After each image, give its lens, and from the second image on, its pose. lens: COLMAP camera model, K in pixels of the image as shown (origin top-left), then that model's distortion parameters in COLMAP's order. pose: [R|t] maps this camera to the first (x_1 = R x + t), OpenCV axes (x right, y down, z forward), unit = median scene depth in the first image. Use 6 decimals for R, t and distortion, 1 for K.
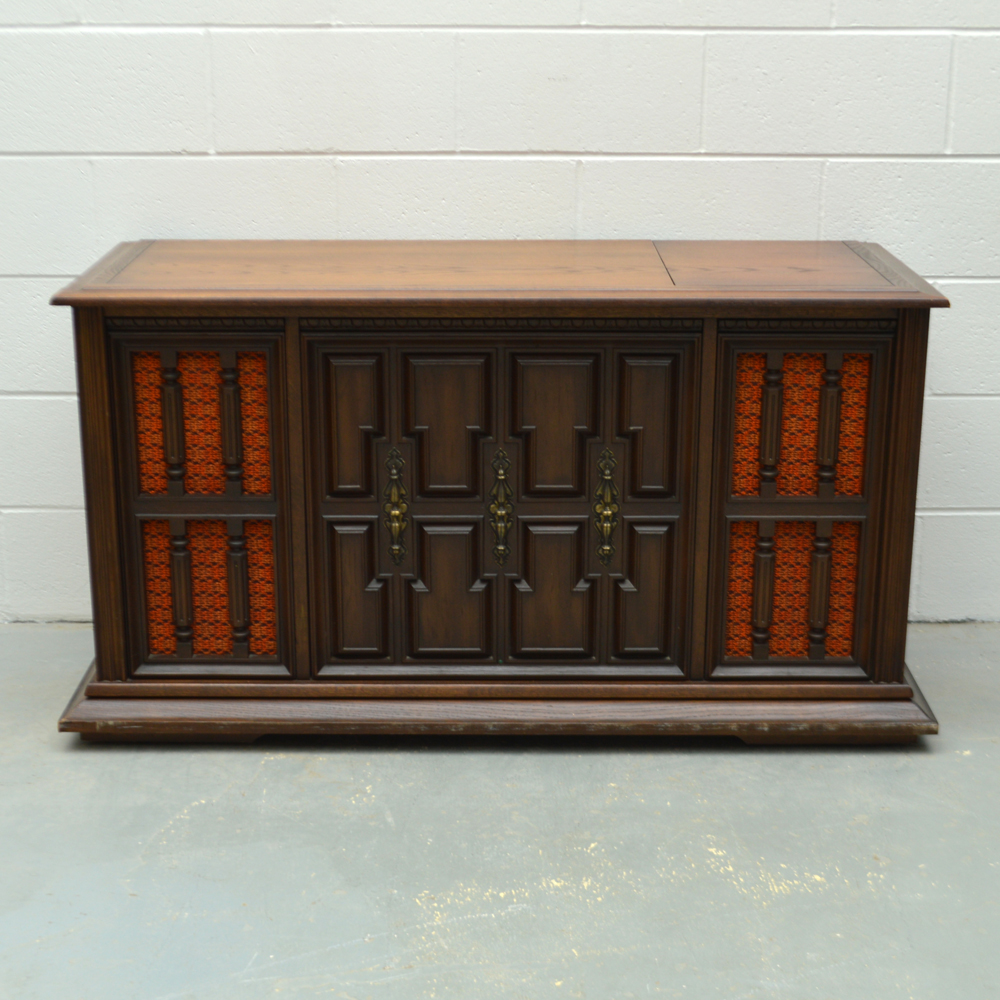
lens RADIAL K [[1901.0, 0, 503.1], [0, 1901.0, 503.9], [0, 0, 1]] dist [0.028249, 0.000000]
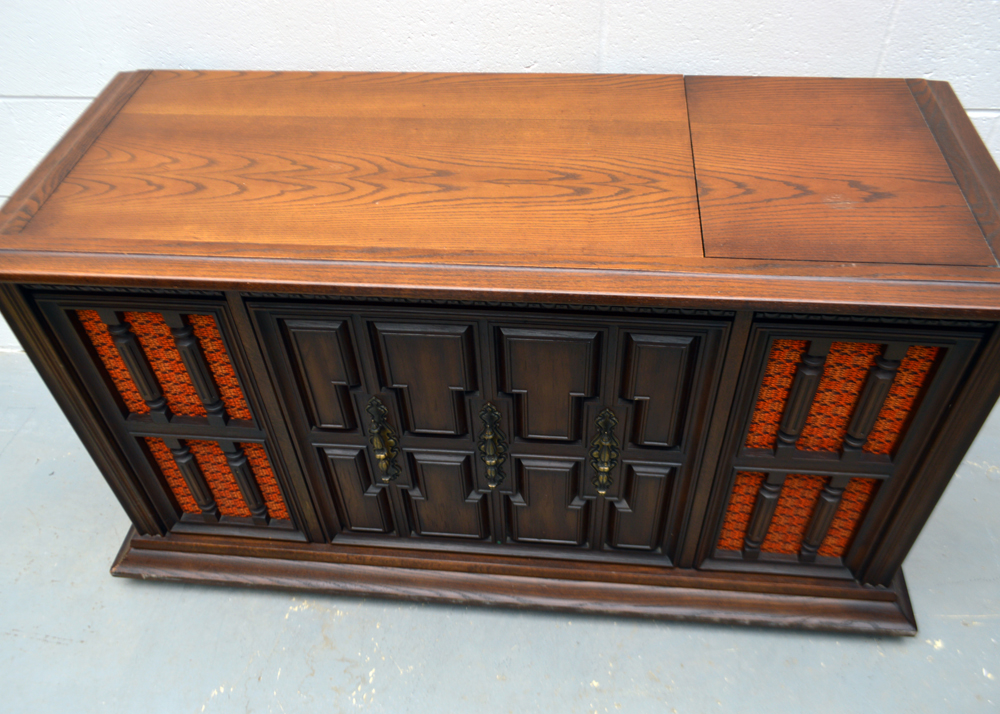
lens RADIAL K [[842.4, 0, 499.8], [0, 842.4, 351.9], [0, 0, 1]] dist [-0.010230, 0.015977]
pose [[0.993857, 0.044910, -0.101149, 0.042901], [0.009245, 0.877081, 0.480254, -0.241276], [0.110284, -0.478239, 0.871278, 0.657128]]
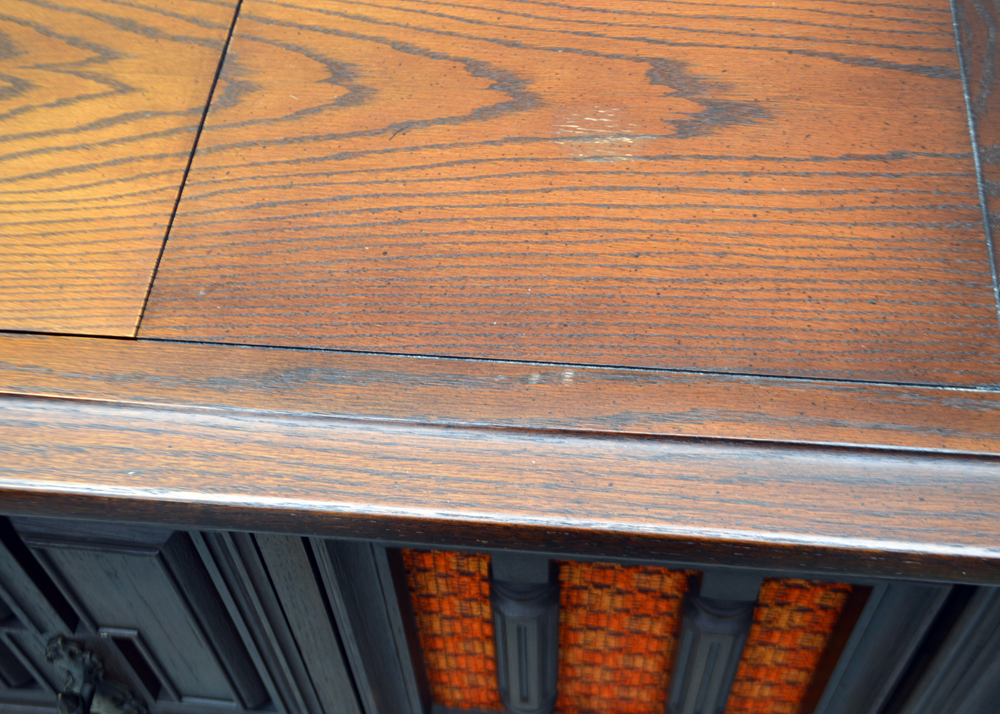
lens RADIAL K [[1327.5, 0, 496.3], [0, 1327.5, 355.1], [0, 0, 1]] dist [-0.015200, 0.000000]
pose [[0.993590, 0.062135, -0.094431, 0.152605], [0.010525, 0.780895, 0.624573, -0.219135], [0.112549, -0.621564, 0.775236, 0.845787]]
